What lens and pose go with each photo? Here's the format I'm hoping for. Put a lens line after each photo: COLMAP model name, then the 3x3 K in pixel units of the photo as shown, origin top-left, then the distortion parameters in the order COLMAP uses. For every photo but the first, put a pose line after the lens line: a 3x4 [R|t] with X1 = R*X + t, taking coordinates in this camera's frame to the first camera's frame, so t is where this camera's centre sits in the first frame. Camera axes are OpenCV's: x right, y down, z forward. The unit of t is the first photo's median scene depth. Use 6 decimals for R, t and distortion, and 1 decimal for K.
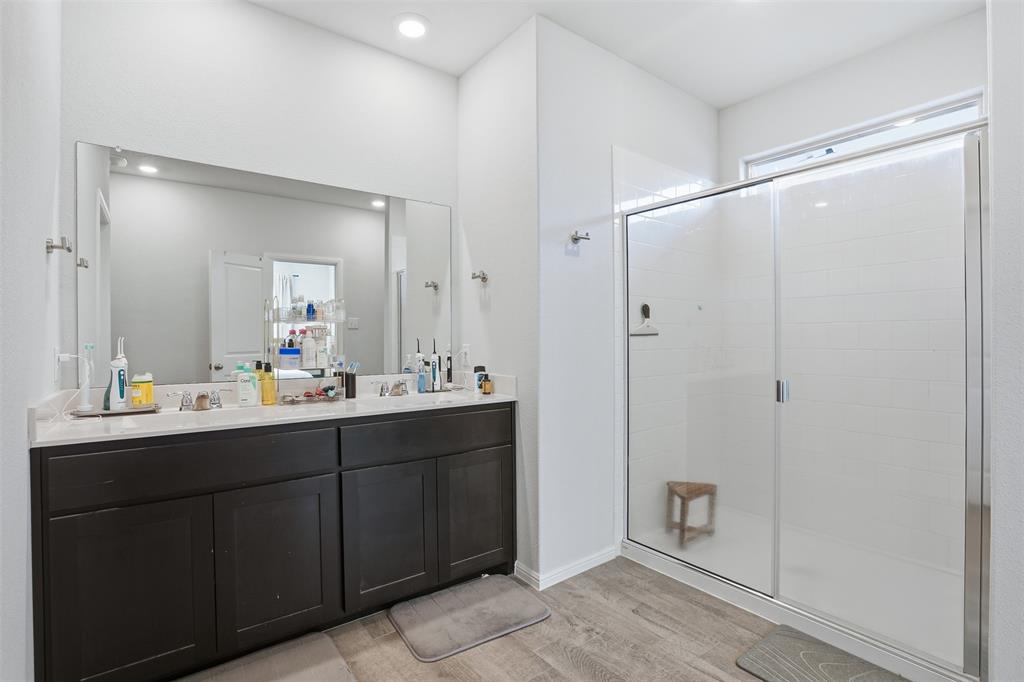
lens RADIAL K [[475.8, 0, 514.1], [0, 475.8, 342.6], [0, 0, 1]] dist [-0.028035, 0.003283]
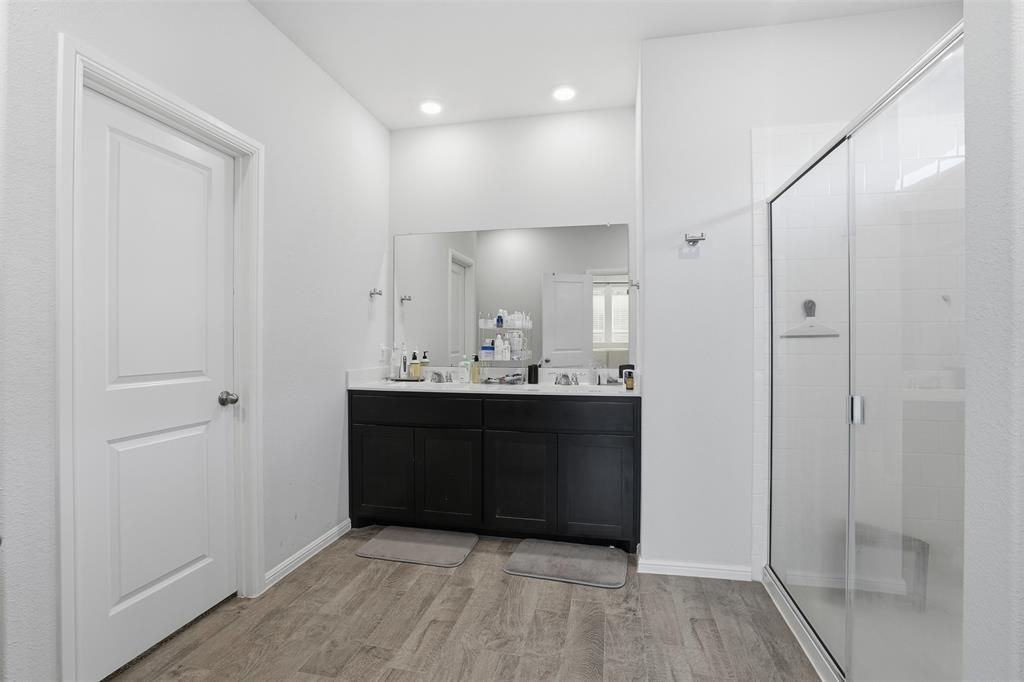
lens RADIAL K [[475.8, 0, 515.3], [0, 475.8, 337.4], [0, 0, 1]] dist [-0.028035, 0.003283]
pose [[0.663859, 0.002160, -0.747855, 0.696903], [-0.005402, 0.999984, -0.001907, -0.012725], [0.747838, 0.005306, 0.663860, 0.067000]]
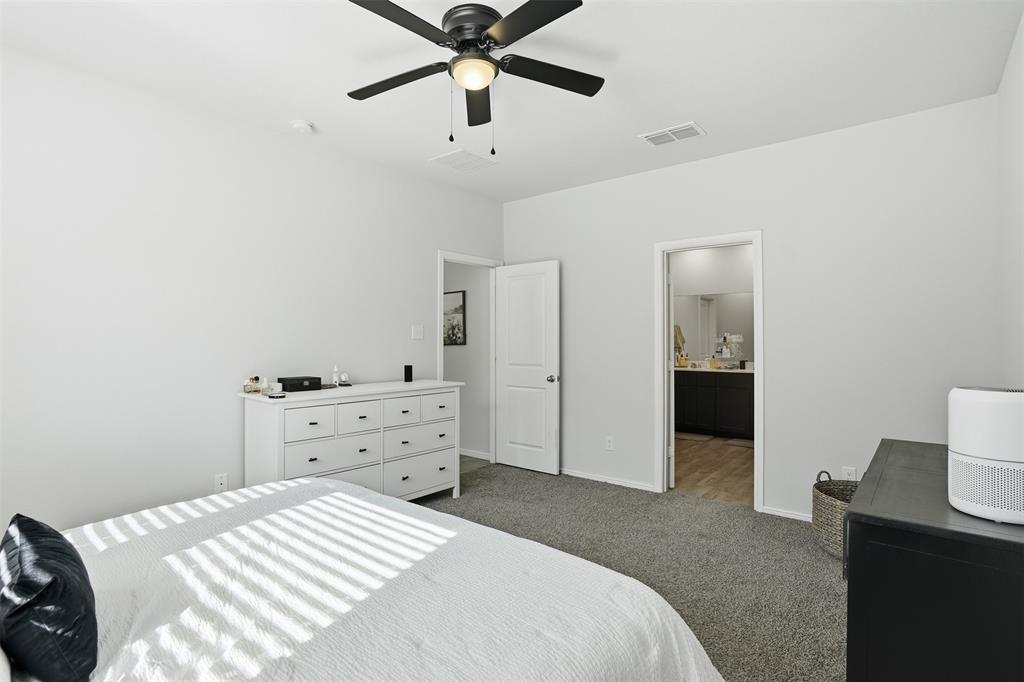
lens RADIAL K [[501.7, 0, 510.7], [0, 501.7, 343.8], [0, 0, 1]] dist [-0.039174, 0.011830]
pose [[0.228186, -0.003465, -0.973611, 2.395236], [-0.004054, 0.999982, -0.004509, -0.014152], [0.973609, 0.004975, 0.228168, -1.083494]]
